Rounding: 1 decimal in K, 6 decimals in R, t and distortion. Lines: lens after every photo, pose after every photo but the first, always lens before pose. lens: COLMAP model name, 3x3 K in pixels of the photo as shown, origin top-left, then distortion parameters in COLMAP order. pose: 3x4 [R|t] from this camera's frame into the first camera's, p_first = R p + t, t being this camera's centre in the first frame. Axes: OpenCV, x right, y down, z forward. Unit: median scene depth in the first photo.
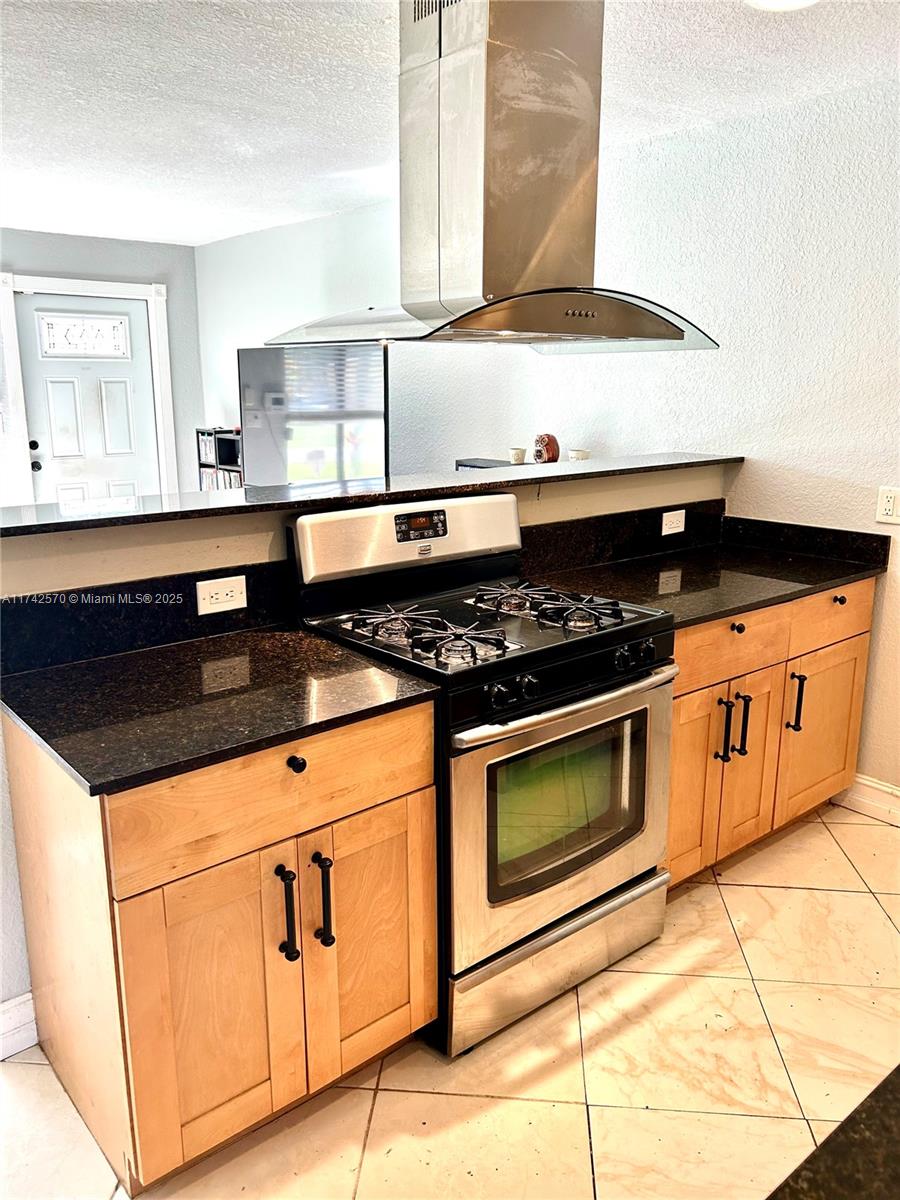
lens RADIAL K [[905.0, 0, 442.0], [0, 905.0, 592.2], [0, 0, 1]] dist [0.056730, -0.069493]
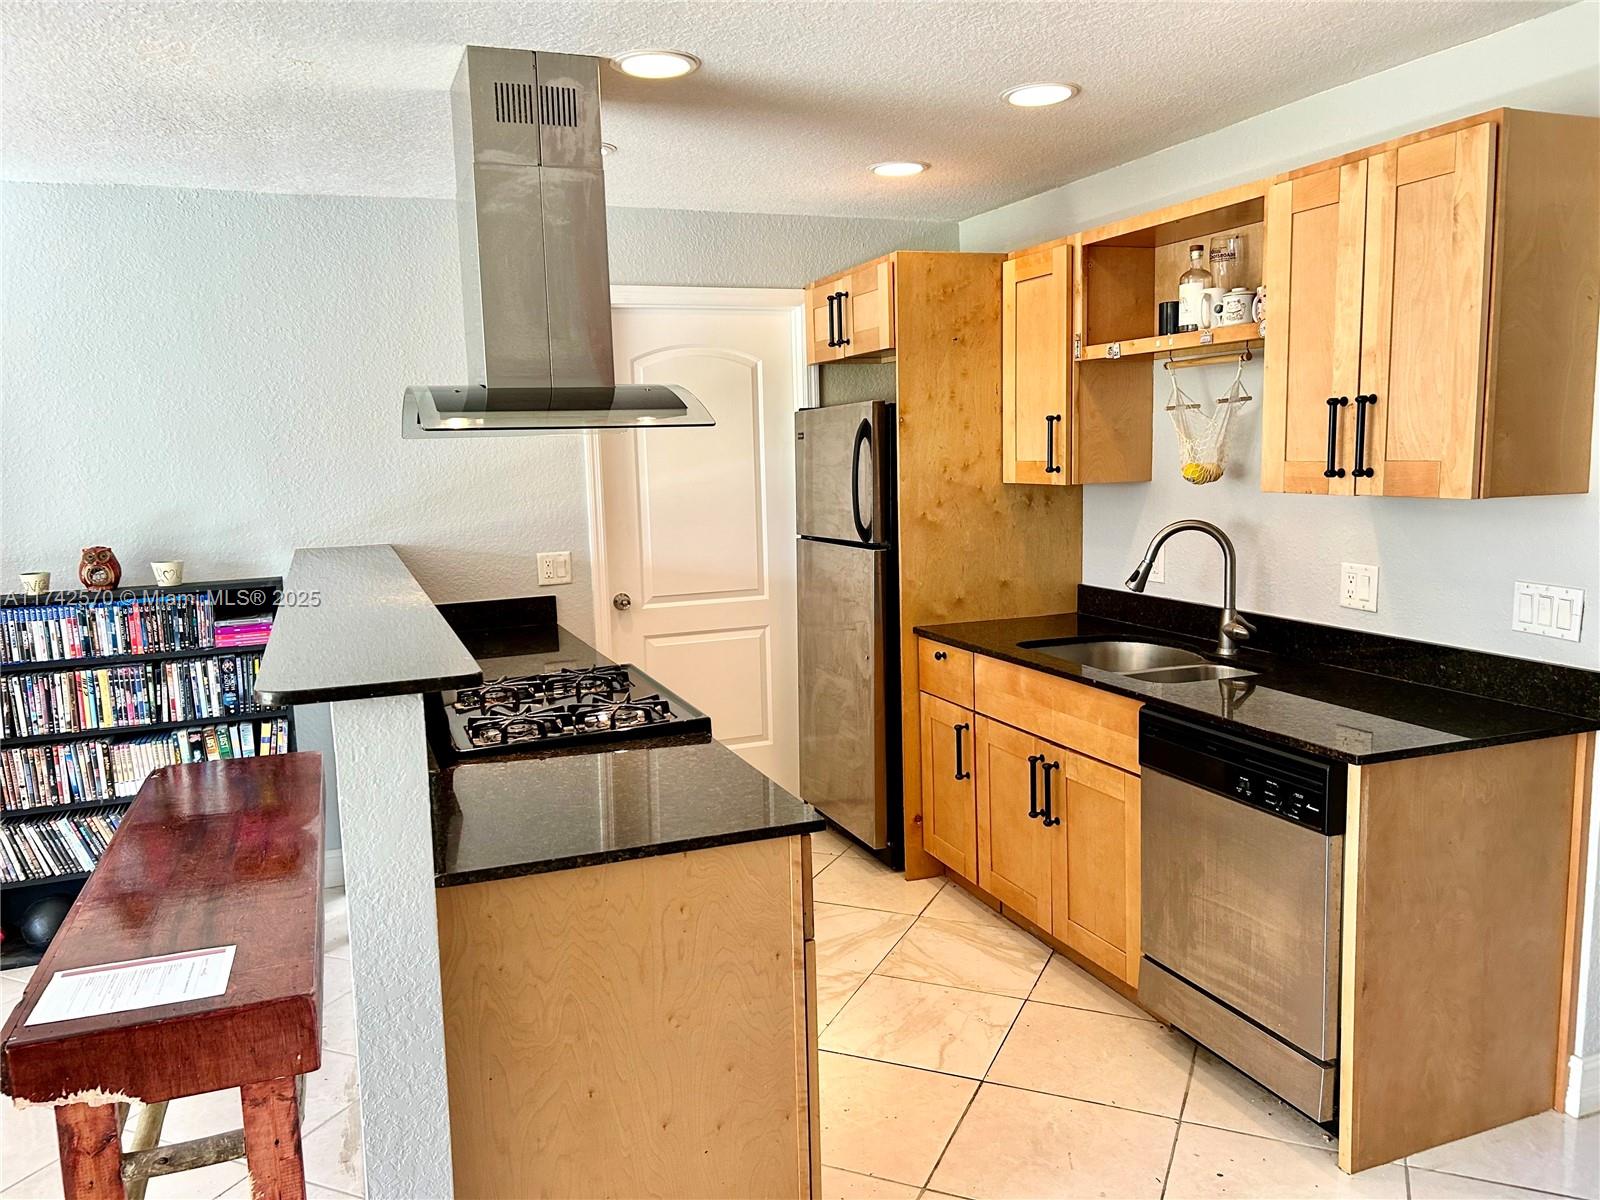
lens RADIAL K [[1206.7, 0, 792.9], [0, 1206.7, 603.2], [0, 0, 1]] dist [0.056730, -0.069493]
pose [[0.325370, -0.135095, 0.935887, -1.062181], [0.246785, 0.967572, 0.053872, -0.079562], [-0.912815, 0.213434, 0.348158, 0.286452]]
